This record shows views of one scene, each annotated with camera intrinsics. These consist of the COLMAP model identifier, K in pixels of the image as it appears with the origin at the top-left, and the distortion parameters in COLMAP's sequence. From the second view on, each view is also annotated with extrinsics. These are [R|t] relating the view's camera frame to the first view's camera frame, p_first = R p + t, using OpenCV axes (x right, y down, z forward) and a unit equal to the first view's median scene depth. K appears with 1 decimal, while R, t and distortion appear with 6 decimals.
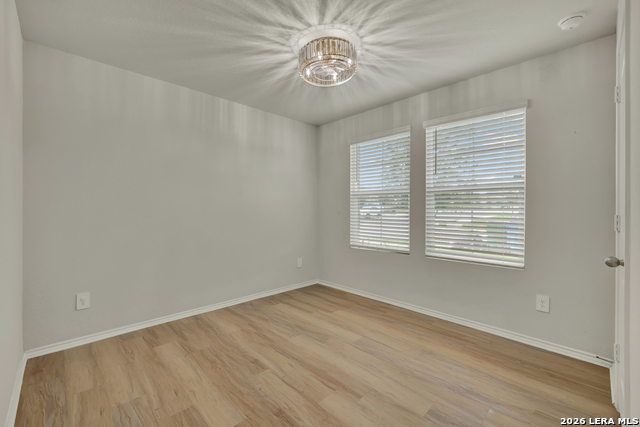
lens RADIAL K [[268.6, 0, 315.4], [0, 268.6, 211.1], [0, 0, 1]] dist [-0.012117, 0.002589]
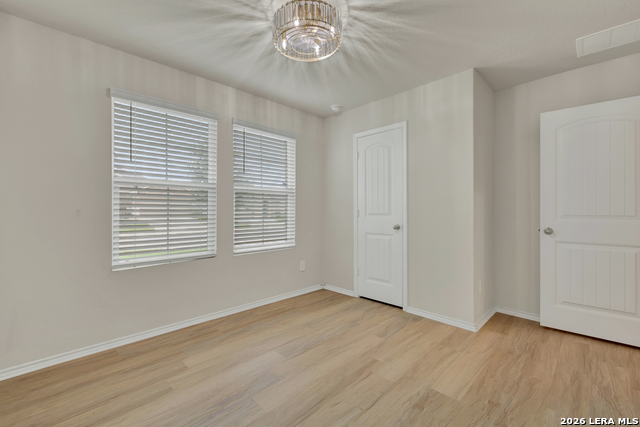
lens RADIAL K [[268.6, 0, 315.7], [0, 268.6, 210.5], [0, 0, 1]] dist [-0.012117, 0.002589]
pose [[0.001265, -0.004901, 0.999987, -0.679560], [0.011203, 0.999925, 0.004887, 0.006422], [-0.999936, 0.011197, 0.001320, 0.825982]]
